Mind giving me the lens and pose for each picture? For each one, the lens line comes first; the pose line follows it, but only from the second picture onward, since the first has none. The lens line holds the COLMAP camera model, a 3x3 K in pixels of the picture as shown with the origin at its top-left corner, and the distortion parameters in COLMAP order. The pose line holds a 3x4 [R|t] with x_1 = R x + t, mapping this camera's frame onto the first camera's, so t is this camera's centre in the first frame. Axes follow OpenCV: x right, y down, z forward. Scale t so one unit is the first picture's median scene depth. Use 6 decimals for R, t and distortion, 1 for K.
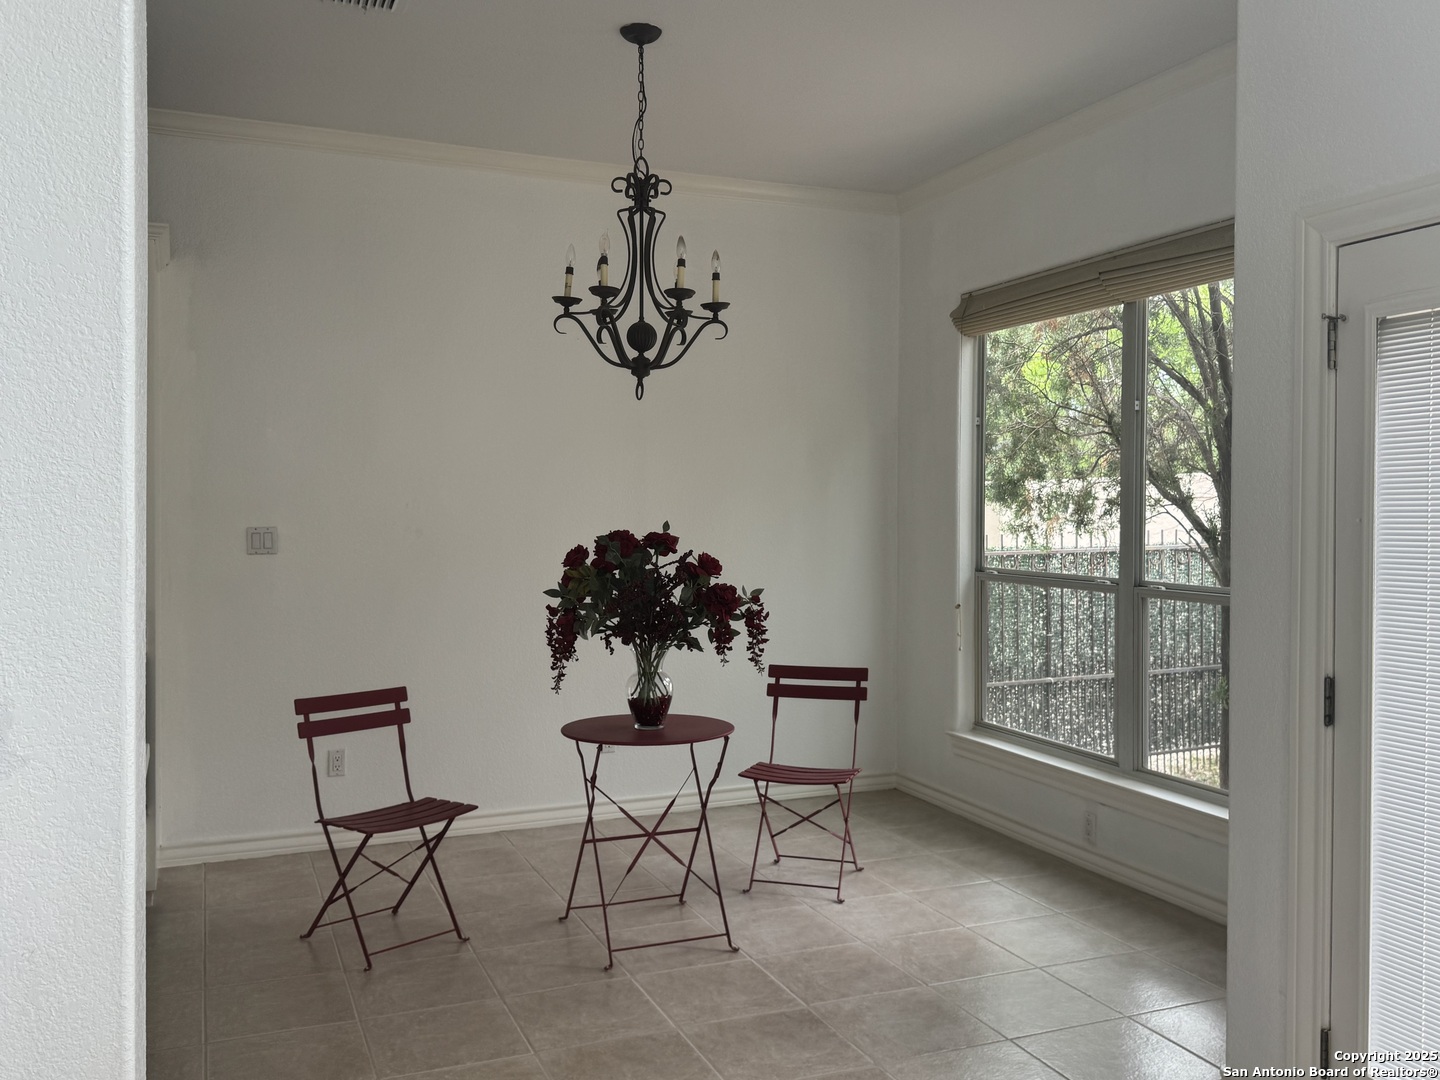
lens RADIAL K [[1201.0, 0, 715.7], [0, 1201.0, 531.7], [0, 0, 1]] dist [0.161922, -0.354316]
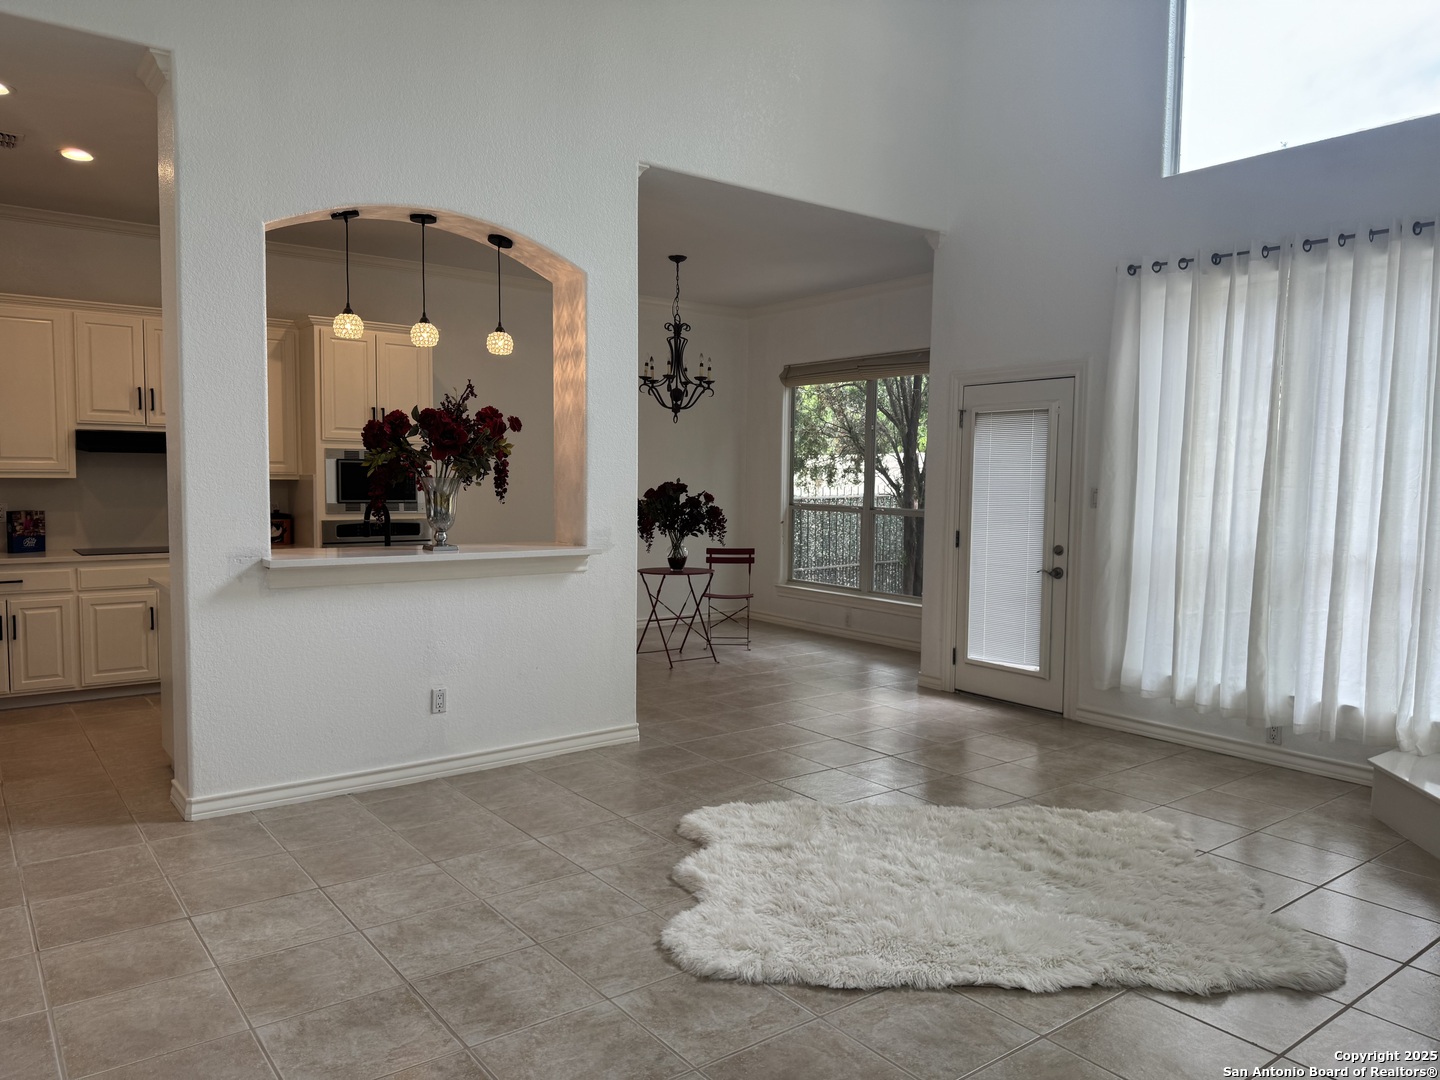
lens RADIAL K [[1014.7, 0, 719.6], [0, 1014.7, 559.8], [0, 0, 1]] dist [-0.002191, -0.009171]
pose [[0.963695, -0.012596, 0.266707, -0.480142], [-0.005325, 0.997781, 0.066361, 0.017551], [-0.266952, -0.065372, 0.961490, -0.822643]]
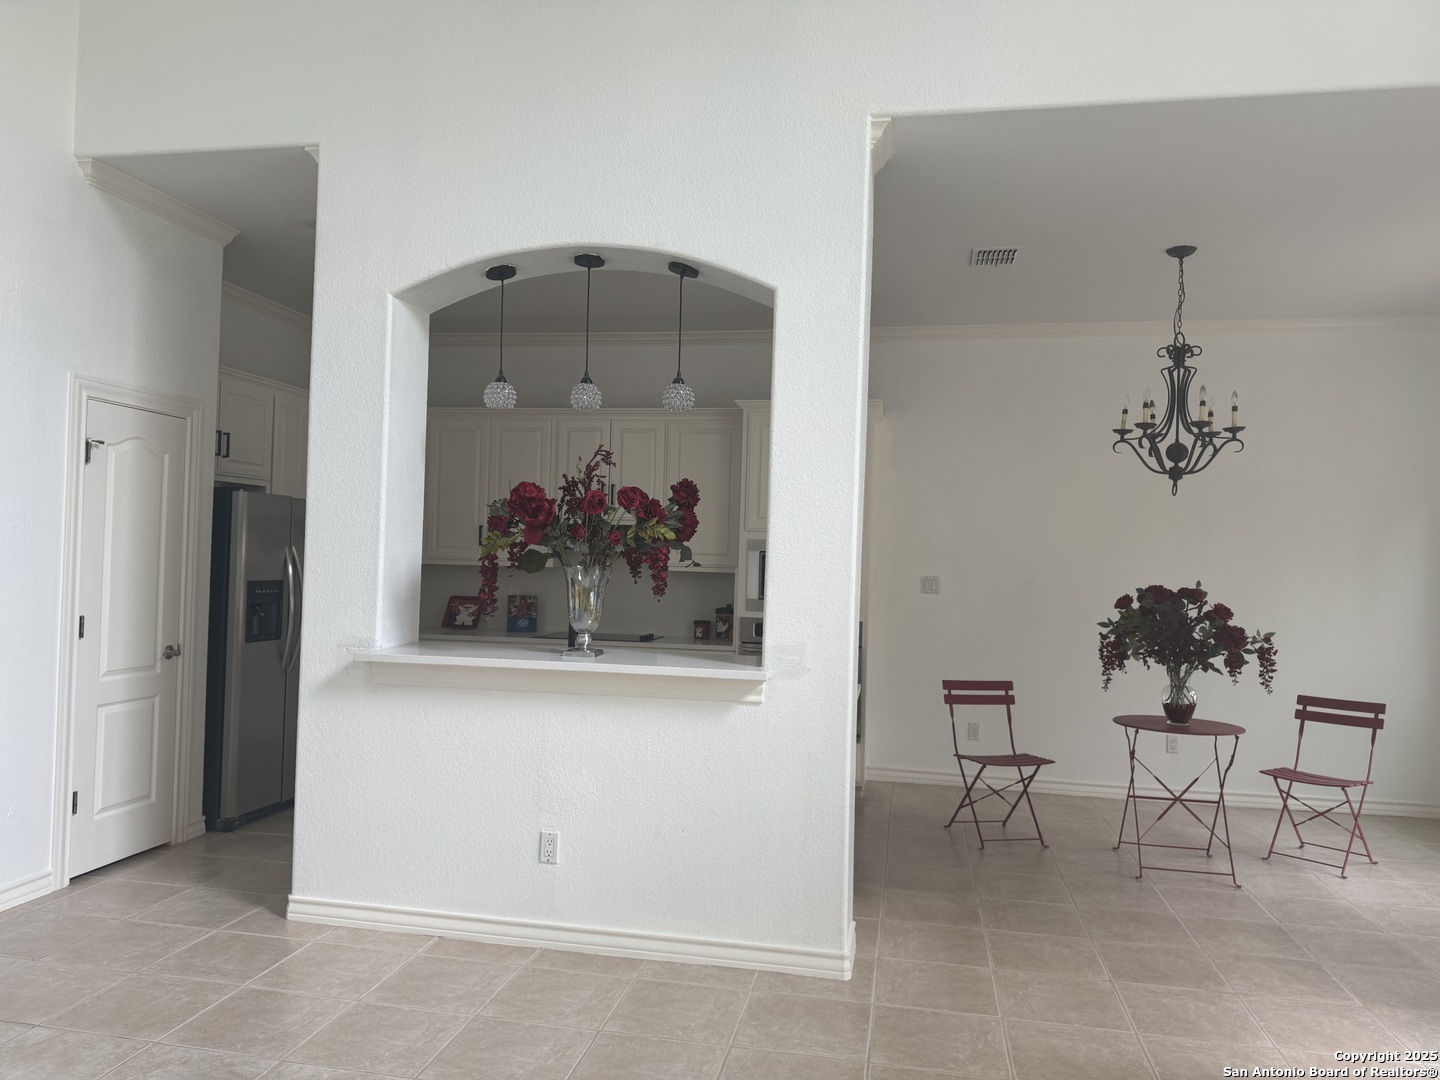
lens RADIAL K [[1018.2, 0, 715.3], [0, 1018.2, 542.9], [0, 0, 1]] dist [0.058474, -0.087452]
pose [[0.832374, 0.011075, -0.554104, 0.160281], [-0.035256, 0.998833, -0.032998, 0.007227], [0.553092, 0.047002, 0.831793, -0.327014]]
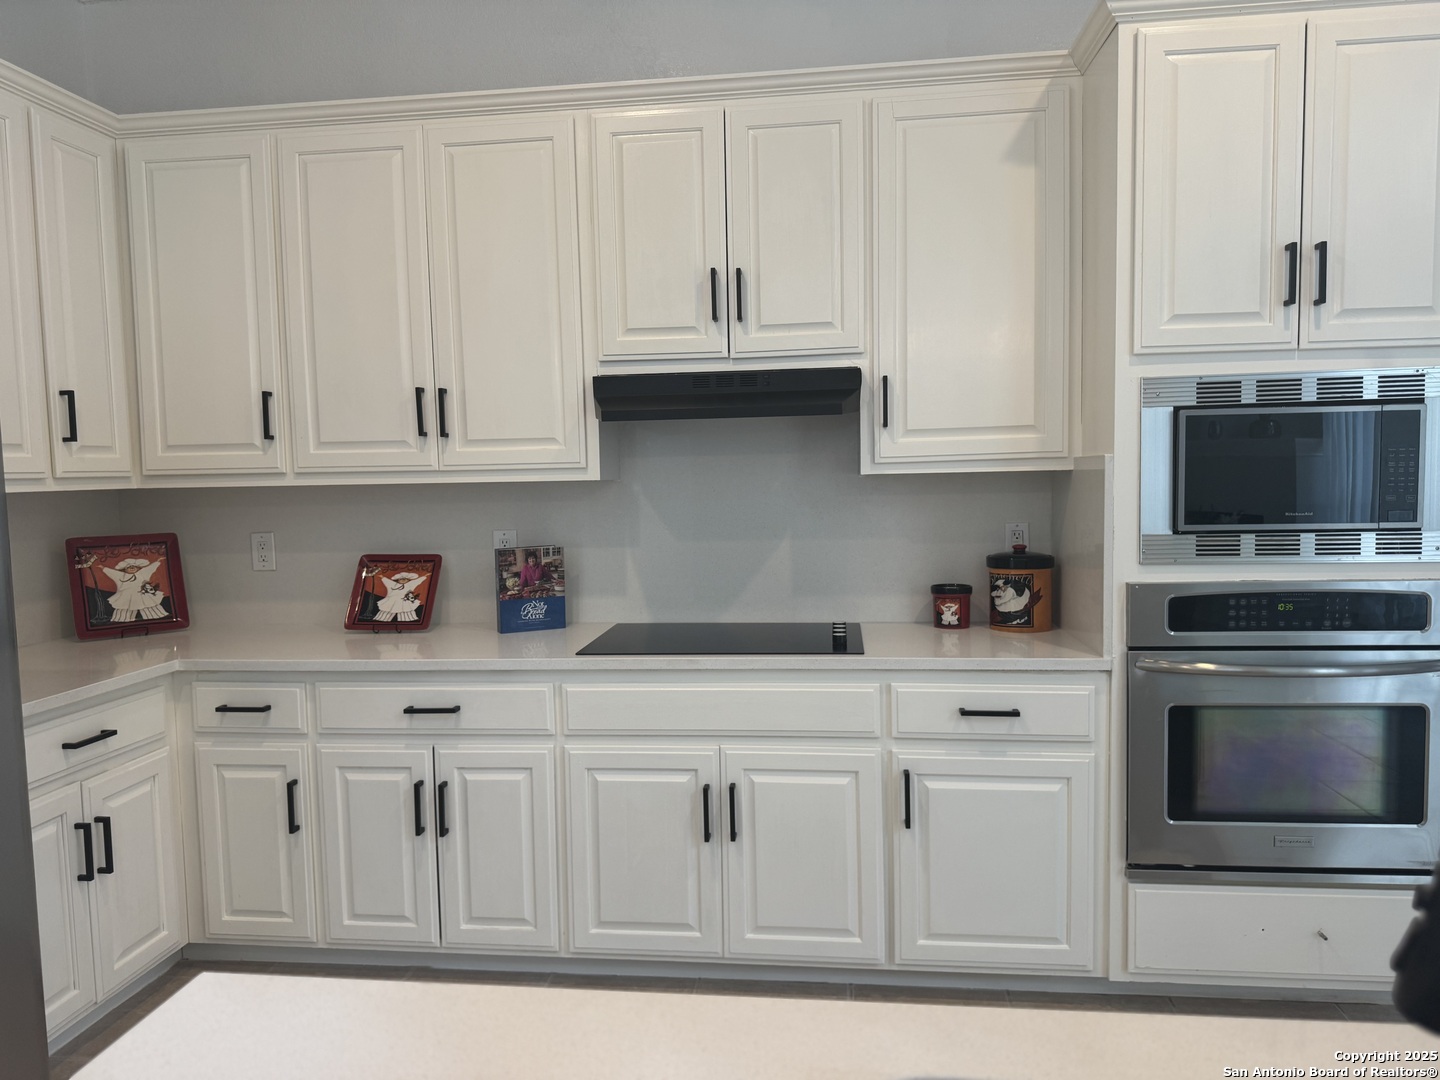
lens RADIAL K [[1026.9, 0, 720.0], [0, 1026.9, 540.0], [0, 0, 1]] dist [0.060001, -0.064802]
pose [[0.875956, 0.009658, -0.482295, -0.583518], [0.016469, 0.998618, 0.049909, 0.008333], [0.482110, -0.051661, 0.874586, 0.340776]]
